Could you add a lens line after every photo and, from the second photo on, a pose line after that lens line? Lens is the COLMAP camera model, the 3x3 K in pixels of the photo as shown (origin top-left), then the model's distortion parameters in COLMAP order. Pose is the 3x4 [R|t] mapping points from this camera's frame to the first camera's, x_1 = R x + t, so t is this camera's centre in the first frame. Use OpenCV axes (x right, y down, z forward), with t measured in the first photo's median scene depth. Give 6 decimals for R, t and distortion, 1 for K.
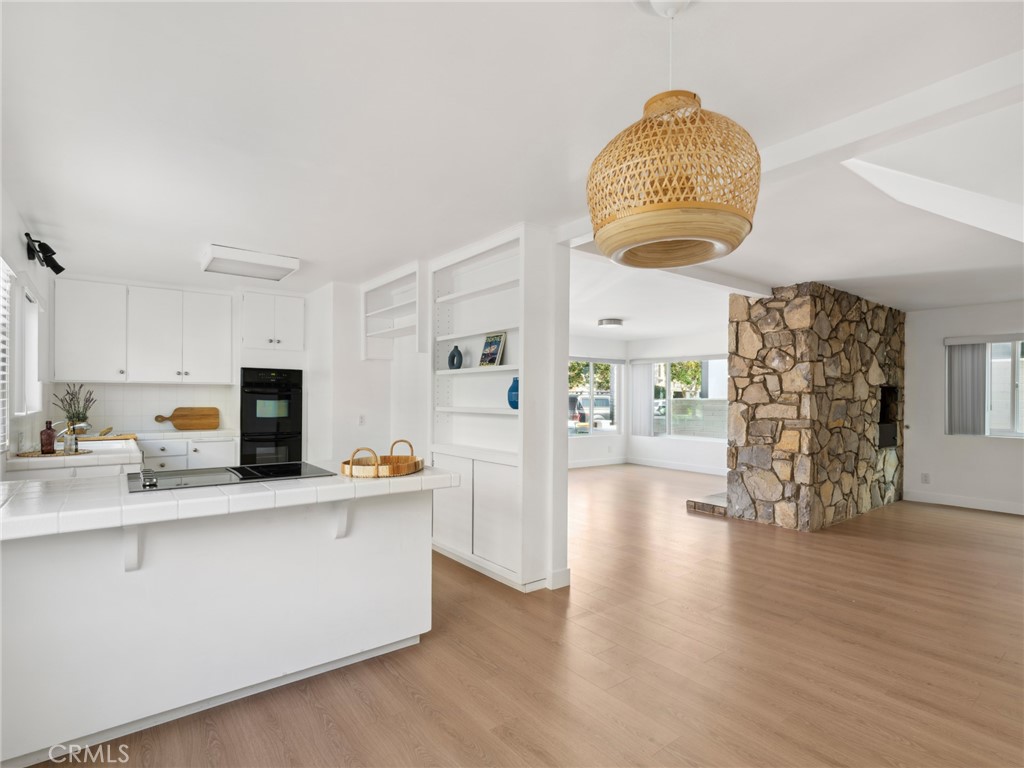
lens RADIAL K [[510.8, 0, 511.0], [0, 510.8, 393.6], [0, 0, 1]] dist [0.001364, 0.000176]
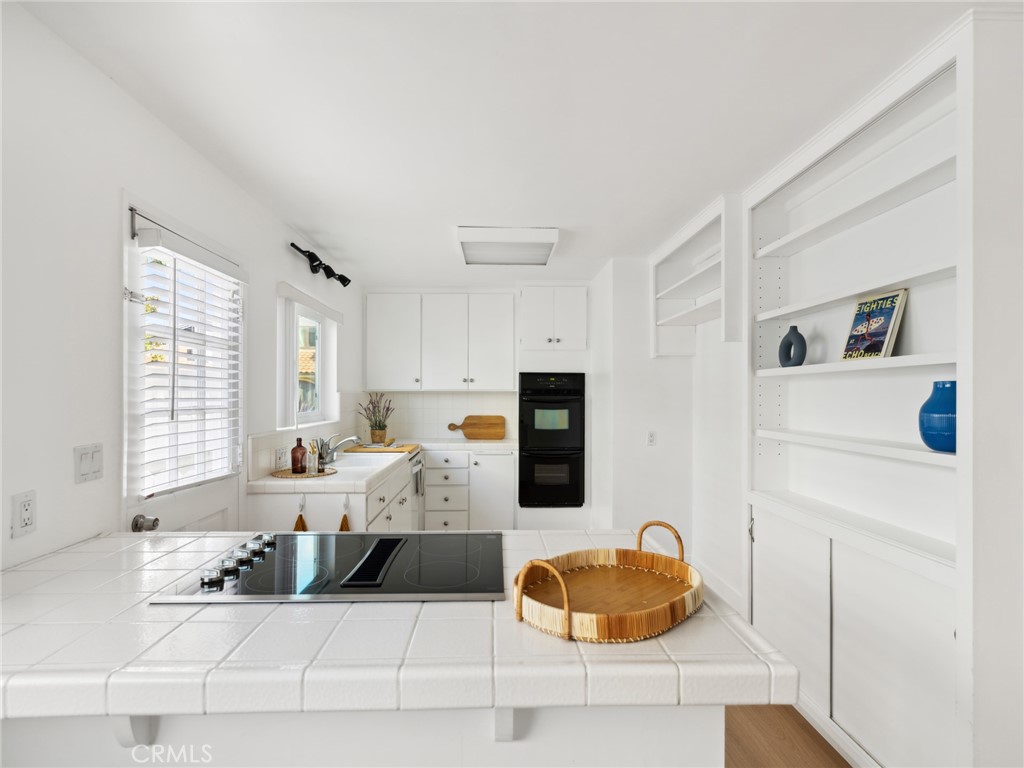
lens RADIAL K [[510.8, 0, 511.0], [0, 510.8, 393.6], [0, 0, 1]] dist [0.001364, 0.000176]
pose [[0.812908, -0.004050, -0.582378, -0.030276], [0.005822, 0.999982, 0.001173, -0.019059], [0.582363, -0.004345, 0.812917, 0.333091]]
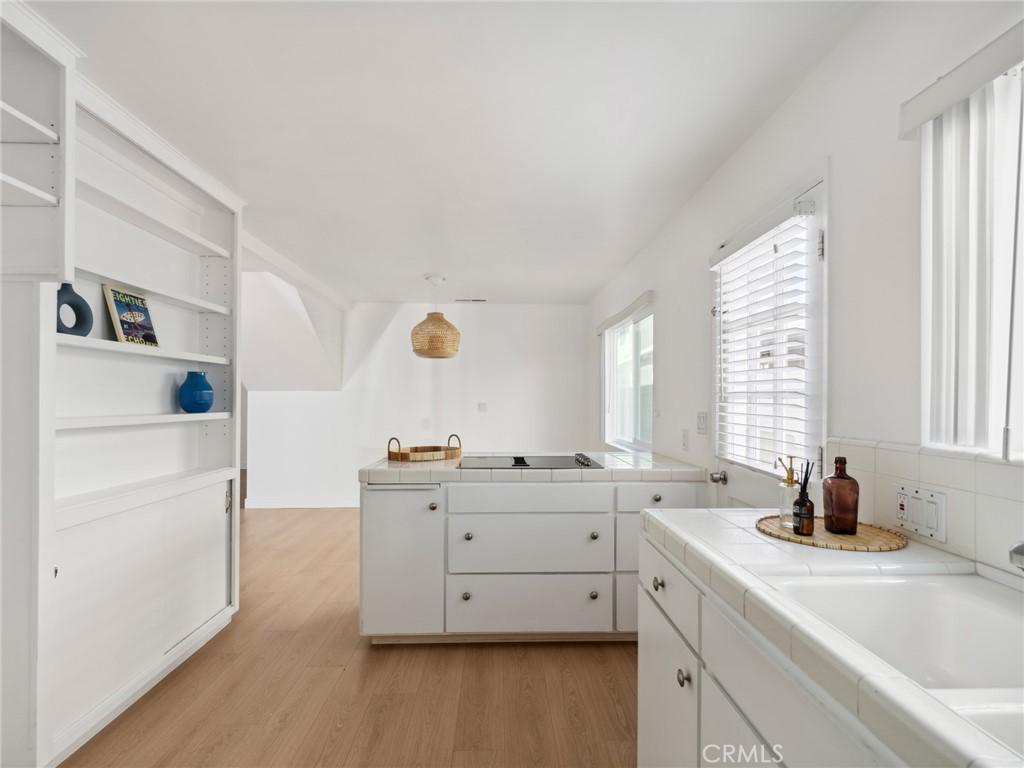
lens RADIAL K [[510.8, 0, 511.0], [0, 510.8, 393.6], [0, 0, 1]] dist [0.001364, 0.000176]
pose [[-0.808166, -0.001656, 0.588952, -0.667895], [-0.010833, 0.999869, -0.012054, 0.005001], [-0.588855, -0.016122, -0.808078, 1.090097]]
